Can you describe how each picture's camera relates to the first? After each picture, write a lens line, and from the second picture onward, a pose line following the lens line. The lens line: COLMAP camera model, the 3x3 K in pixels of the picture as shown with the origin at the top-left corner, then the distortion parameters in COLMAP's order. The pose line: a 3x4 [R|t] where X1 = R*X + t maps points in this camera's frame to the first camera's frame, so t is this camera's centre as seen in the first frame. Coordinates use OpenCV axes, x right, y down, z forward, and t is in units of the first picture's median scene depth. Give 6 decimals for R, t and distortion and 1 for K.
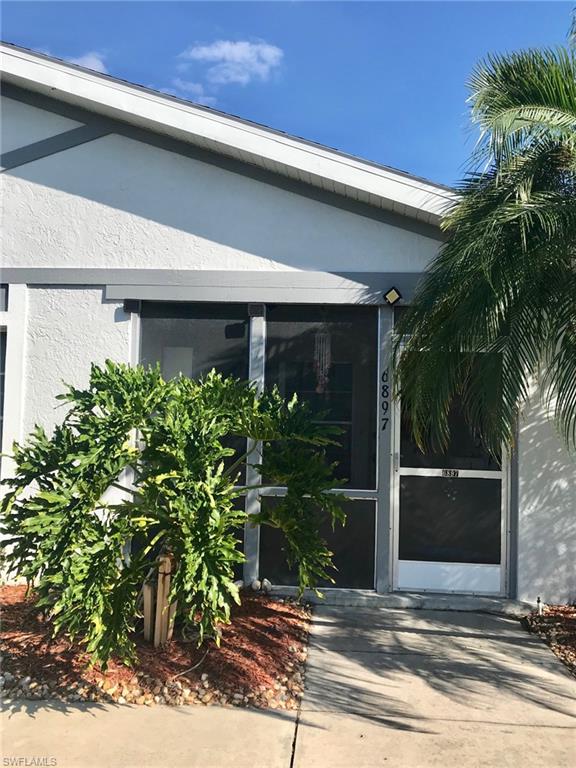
lens RADIAL K [[626.9, 0, 292.7], [0, 626.9, 382.1], [0, 0, 1]] dist [0.049921, -0.035242]
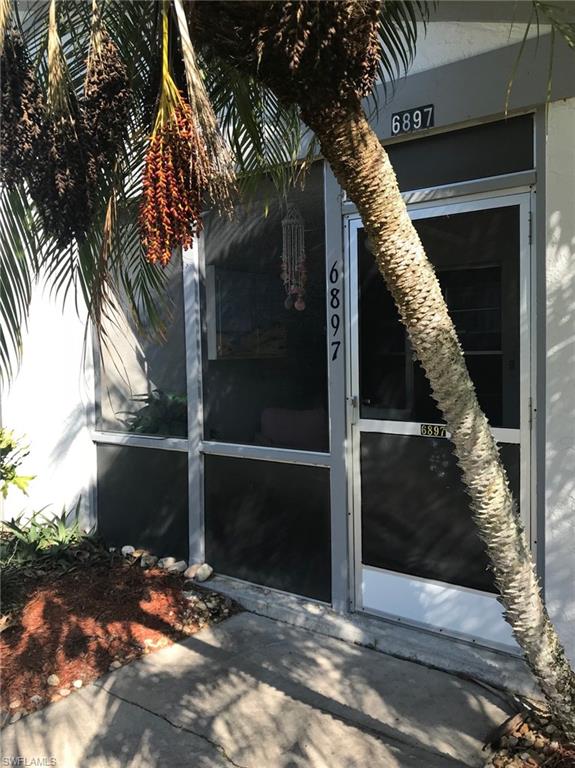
lens RADIAL K [[626.9, 0, 285.5], [0, 626.9, 384.4], [0, 0, 1]] dist [0.049921, -0.035242]
pose [[0.848594, -0.010497, -0.528940, 0.453829], [0.056675, 0.995853, 0.071163, 0.055298], [0.526000, -0.090366, 0.845670, 0.457840]]
